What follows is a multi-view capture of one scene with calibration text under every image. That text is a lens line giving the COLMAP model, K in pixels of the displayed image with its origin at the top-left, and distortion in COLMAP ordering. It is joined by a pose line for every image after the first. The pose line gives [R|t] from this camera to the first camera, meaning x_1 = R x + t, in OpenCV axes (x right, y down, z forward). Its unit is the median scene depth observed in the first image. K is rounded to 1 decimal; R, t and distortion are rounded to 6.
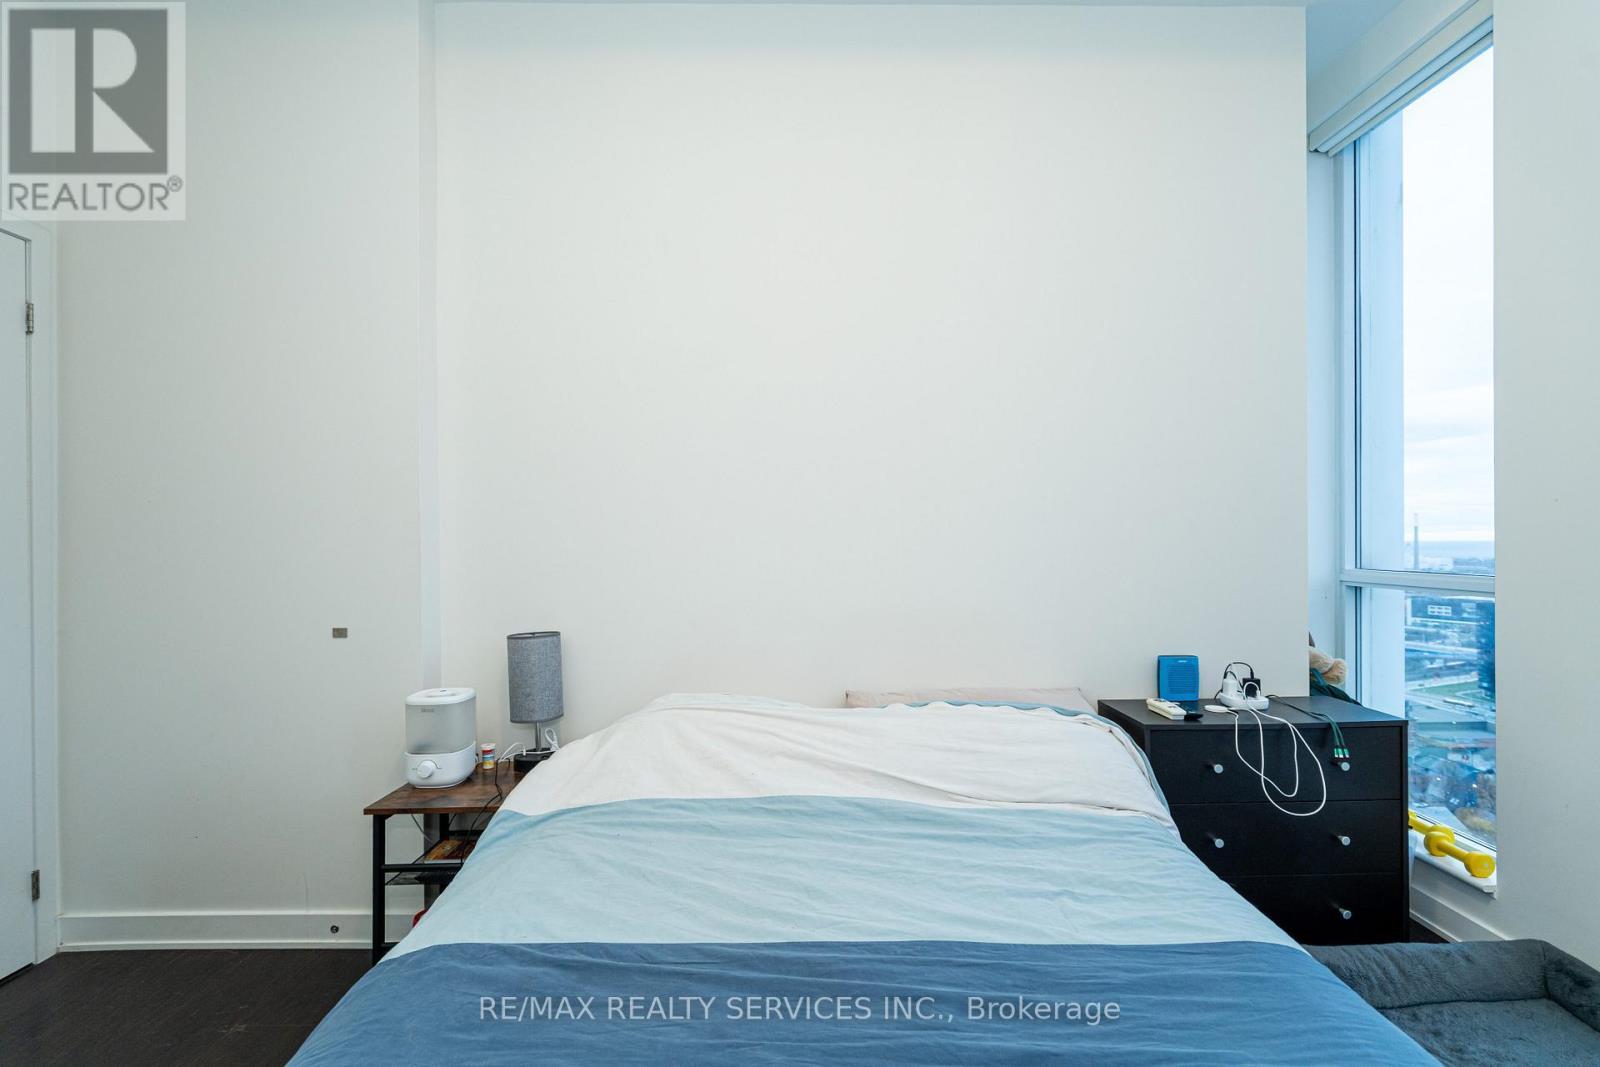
lens RADIAL K [[692.6, 0, 800.0], [0, 692.6, 533.5], [0, 0, 1]] dist [-0.001390, 0.000046]
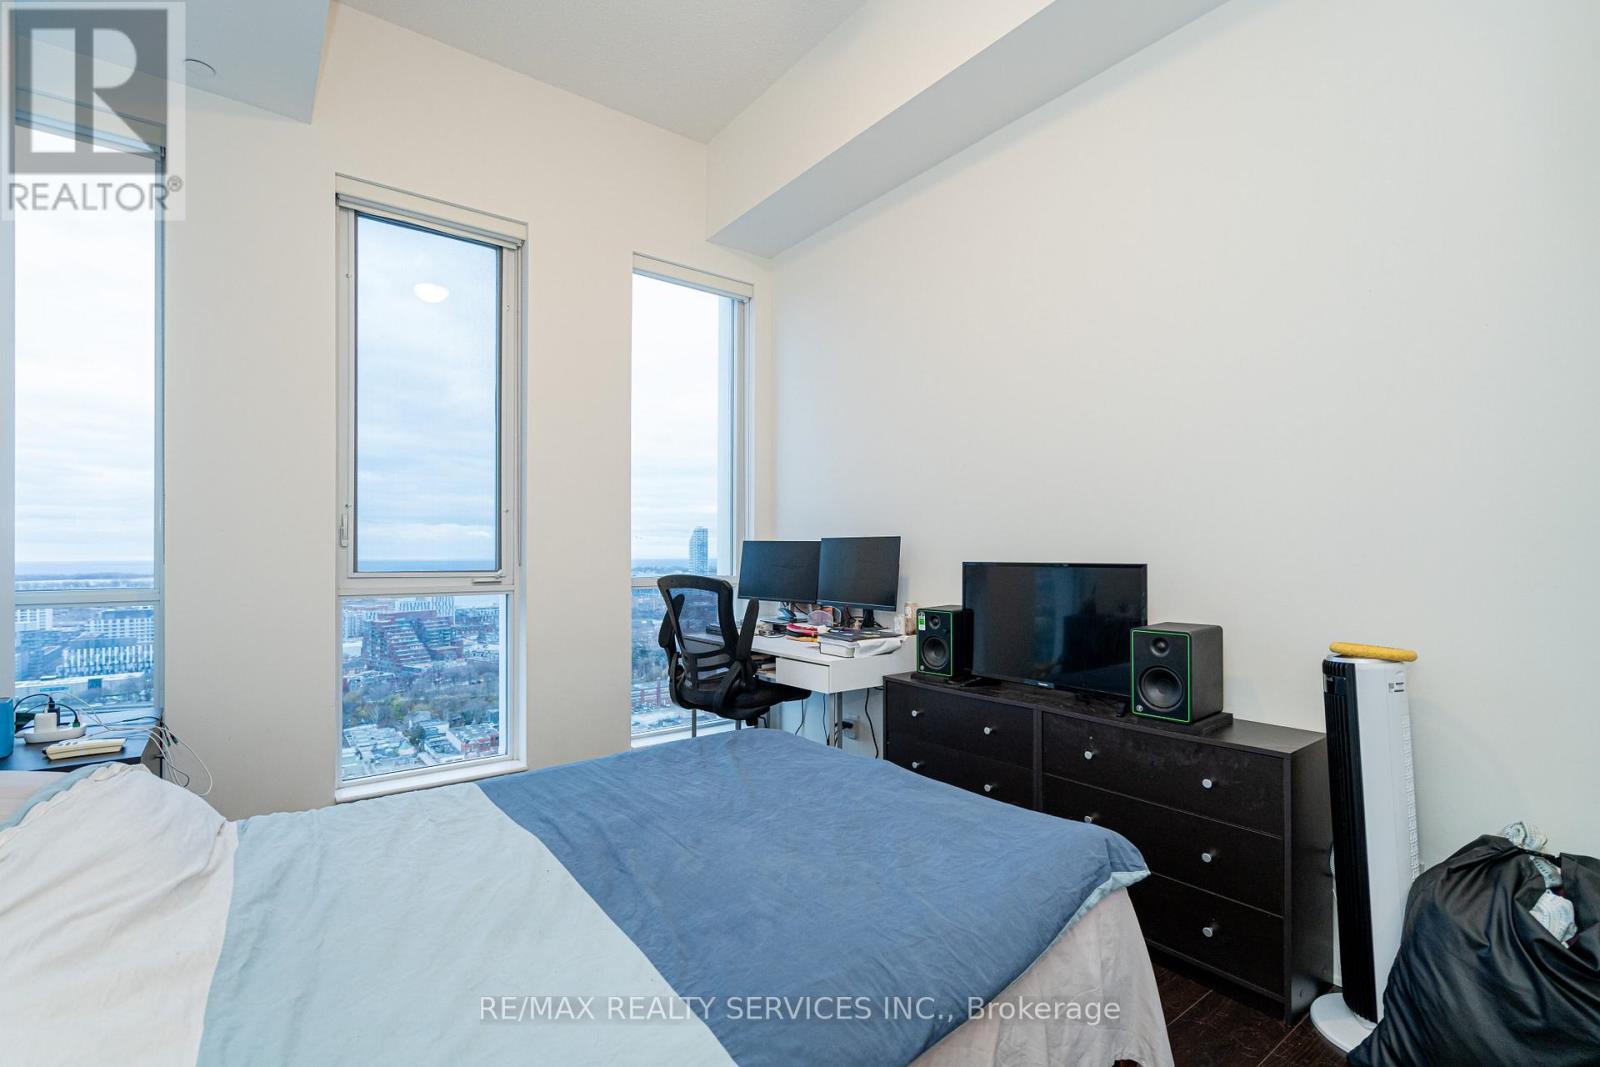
lens RADIAL K [[728.3, 0, 790.3], [0, 728.3, 561.6], [0, 0, 1]] dist [-0.001789, 0.000371]
pose [[-0.582325, -0.003117, 0.812950, -0.883912], [-0.017281, 0.999814, -0.008545, 0.013937], [-0.812772, -0.019025, -0.582271, 0.965491]]
